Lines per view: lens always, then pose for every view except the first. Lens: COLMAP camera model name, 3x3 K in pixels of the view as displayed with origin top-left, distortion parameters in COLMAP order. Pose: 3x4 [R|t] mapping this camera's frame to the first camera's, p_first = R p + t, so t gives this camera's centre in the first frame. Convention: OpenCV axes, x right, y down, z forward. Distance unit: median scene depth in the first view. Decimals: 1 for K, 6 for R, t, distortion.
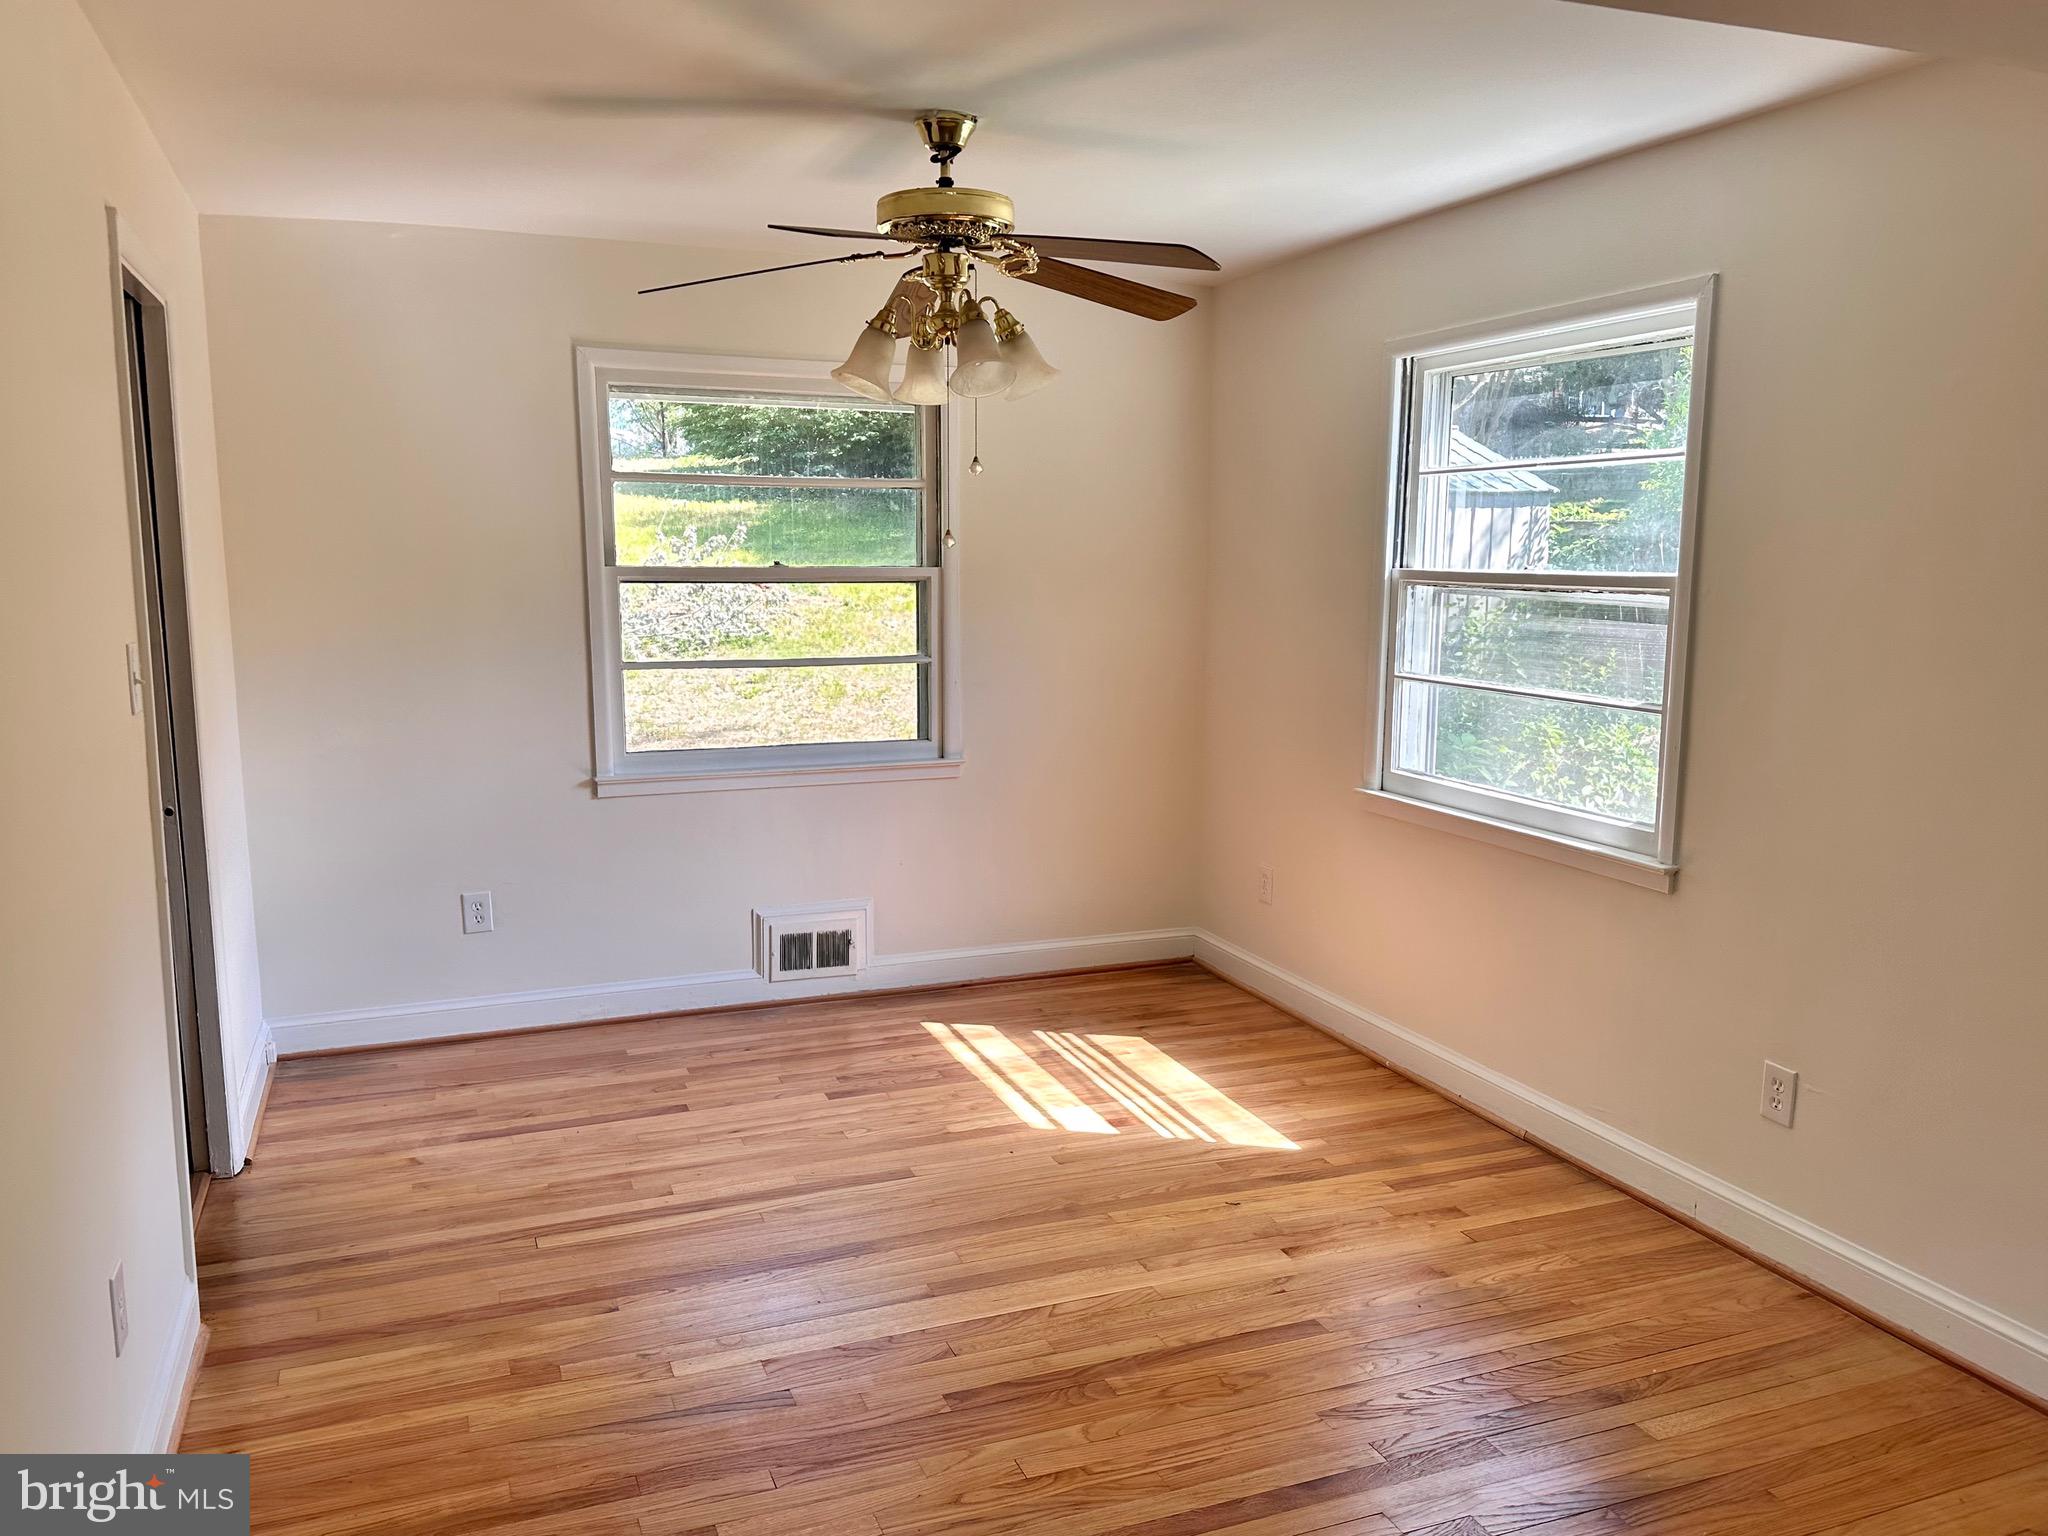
lens RADIAL K [[1542.3, 0, 1024.0], [0, 1542.3, 768.0], [0, 0, 1]] dist [0.109903, 0.000264]
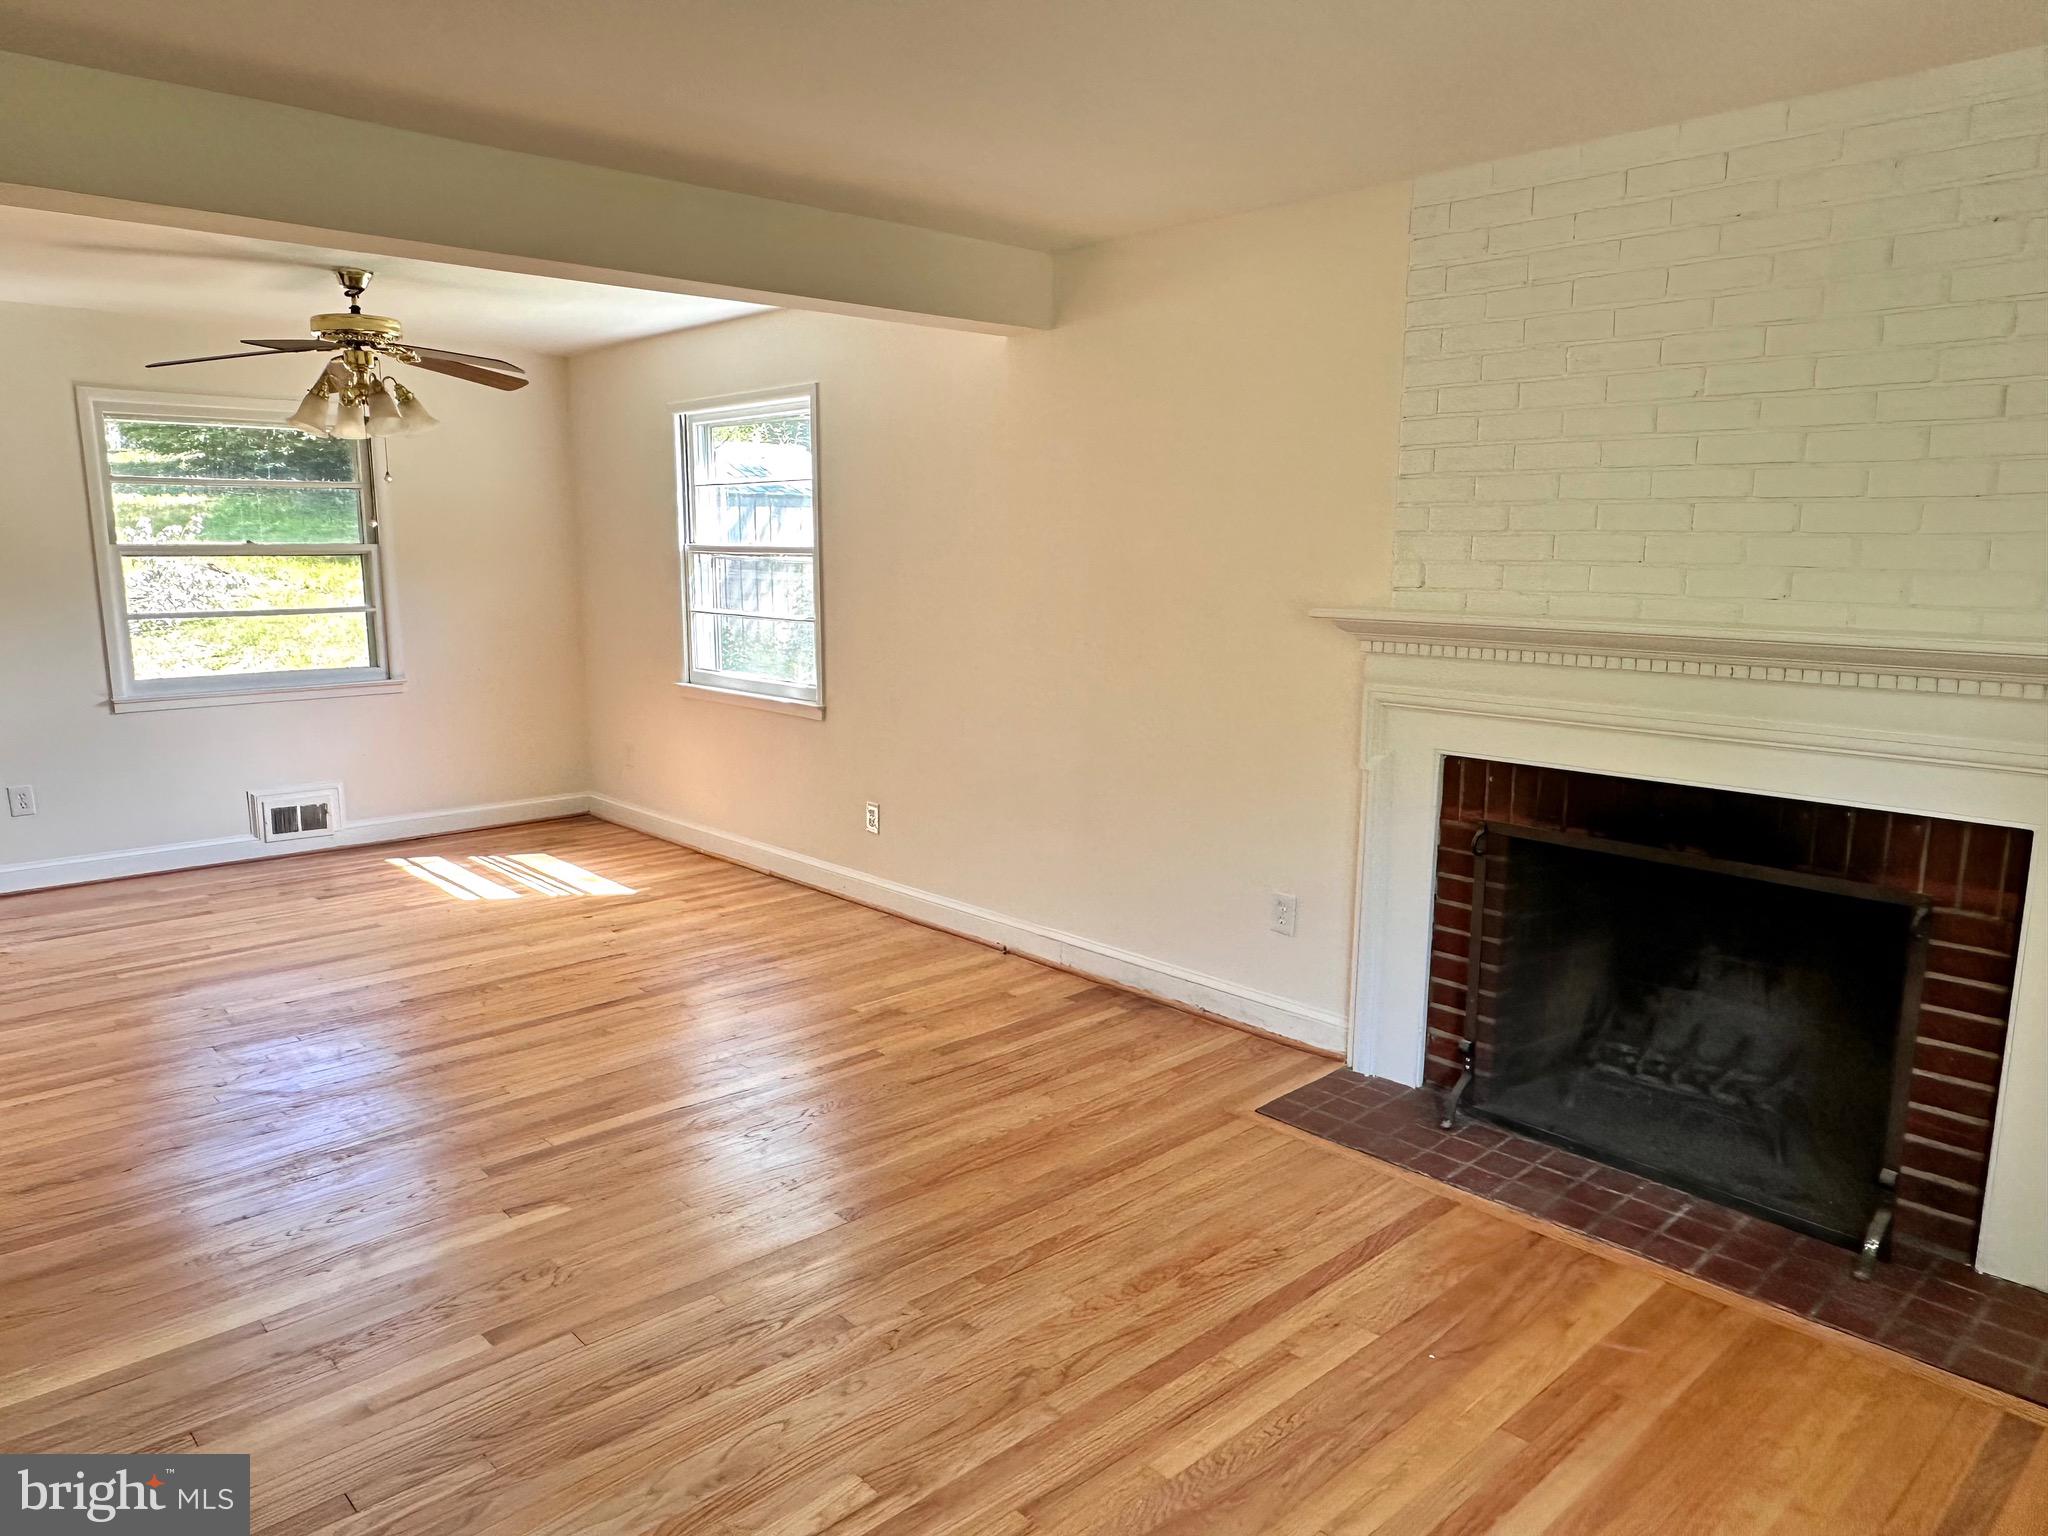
lens RADIAL K [[1363.2, 0, 1023.7], [0, 1363.2, 779.2], [0, 0, 1]] dist [0.003203, -0.002955]
pose [[0.933504, -0.063544, 0.352891, 0.052225], [0.052154, 0.997768, 0.041704, 0.076774], [-0.354754, -0.020526, 0.934734, -0.464621]]
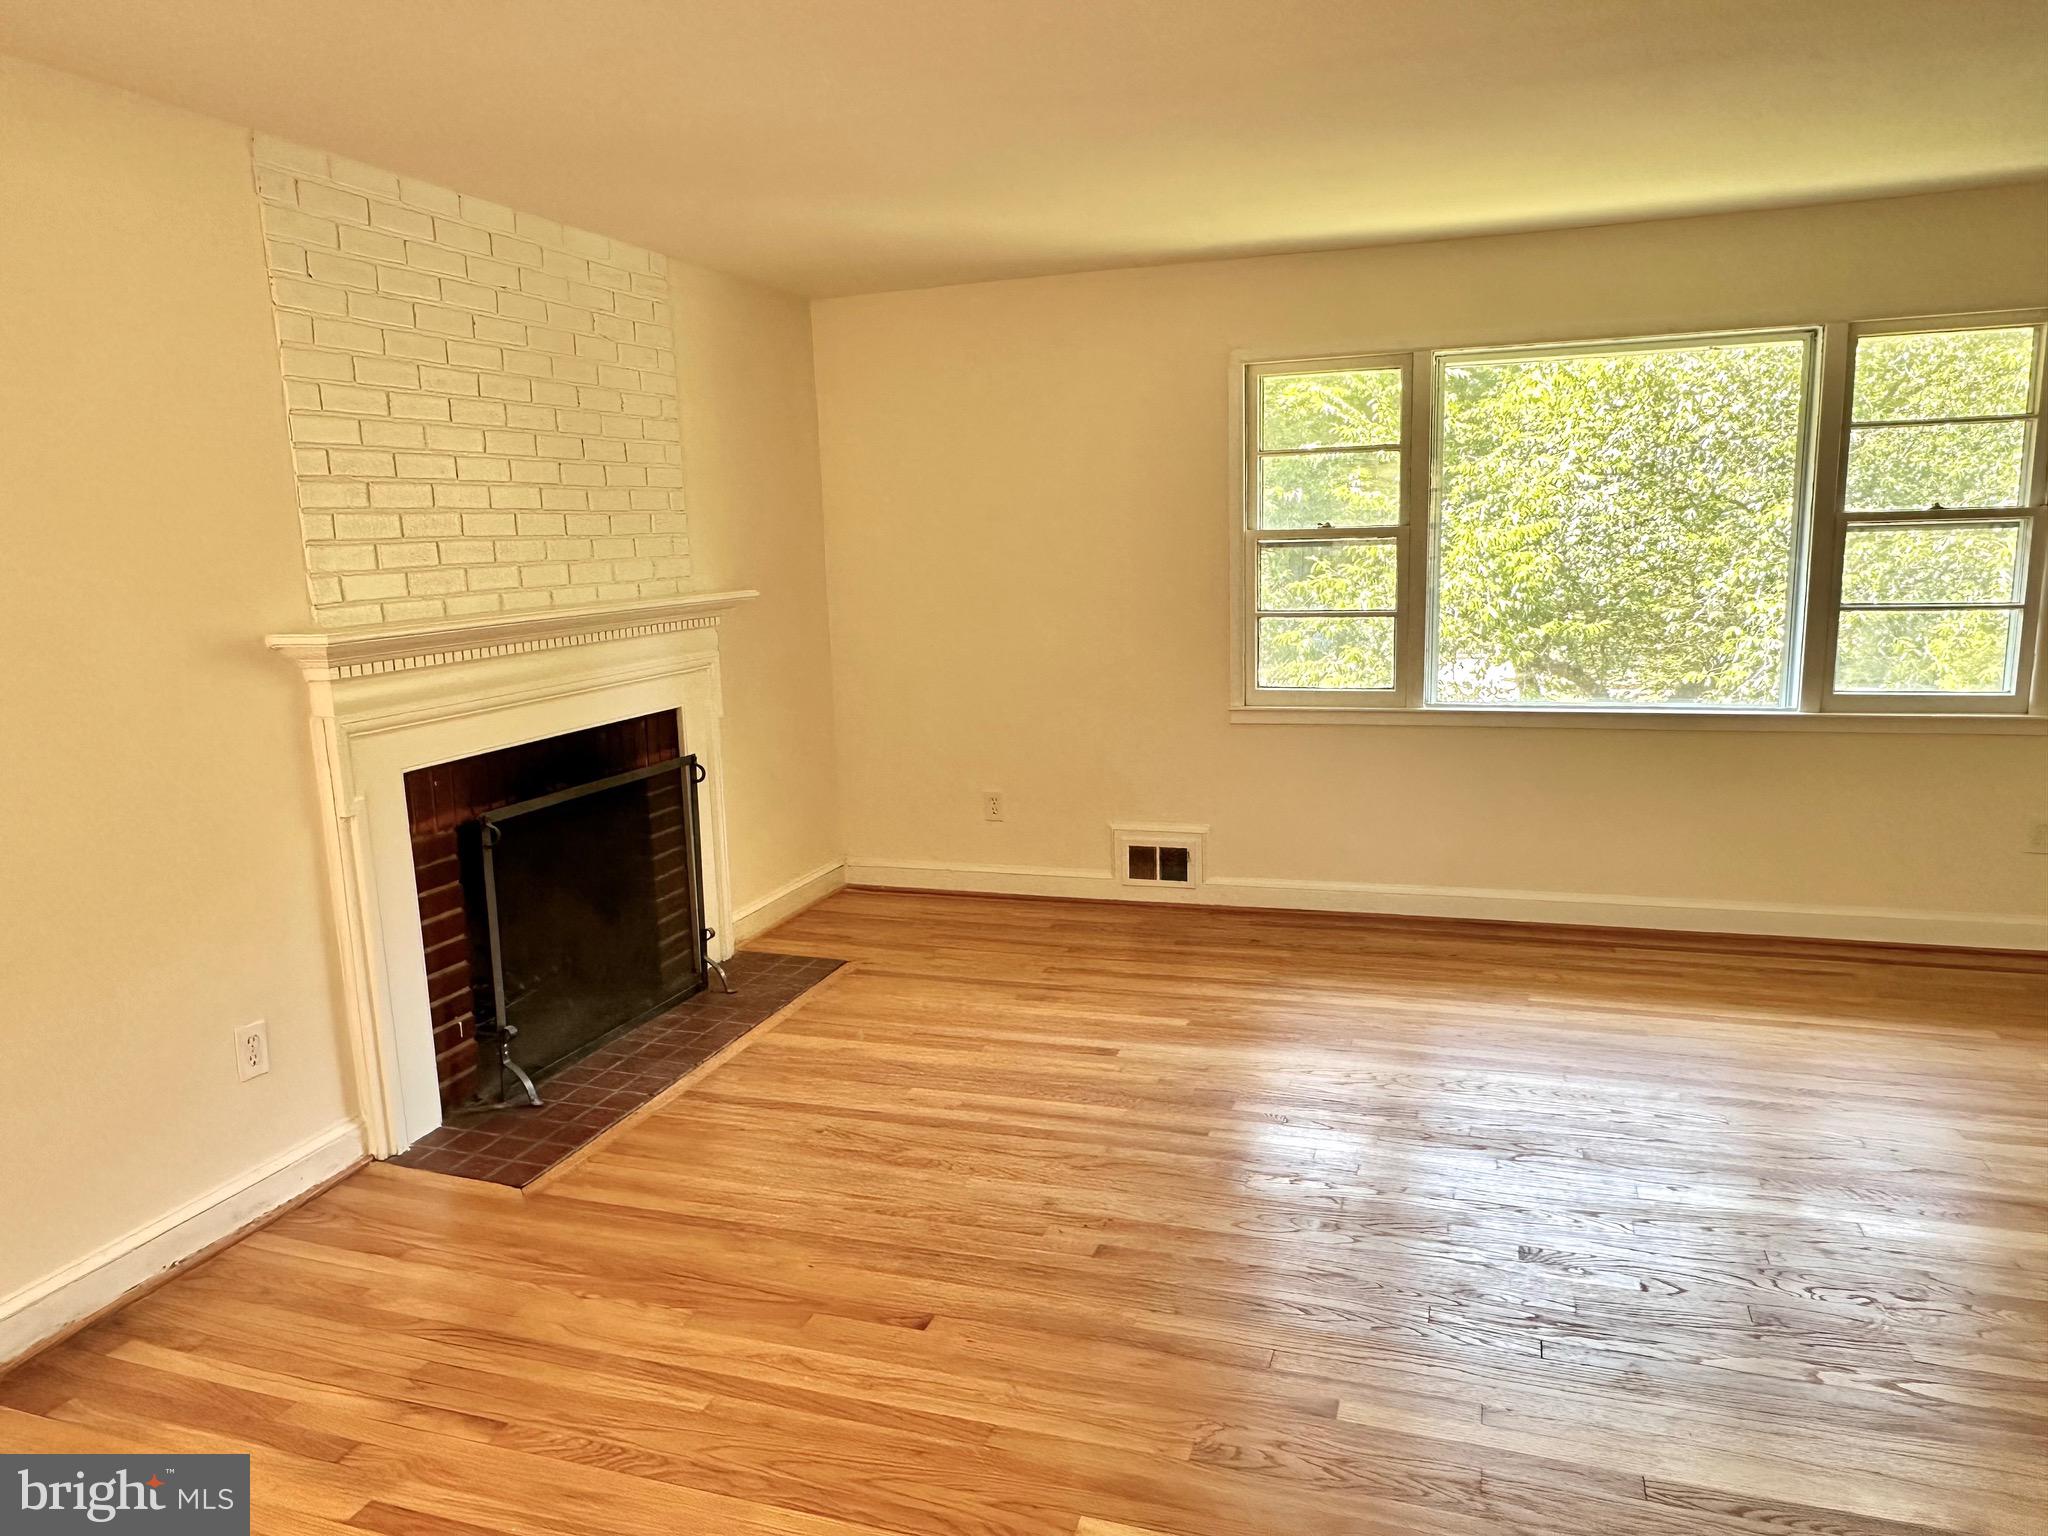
lens RADIAL K [[1386.2, 0, 1024.0], [0, 1386.2, 768.0], [0, 0, 1]] dist [0.003461, 0.001412]
pose [[-0.756089, -0.092215, 0.647939, -0.238981], [0.122507, 0.952583, 0.278528, -0.090919], [-0.642900, 0.289970, -0.708941, 0.681802]]
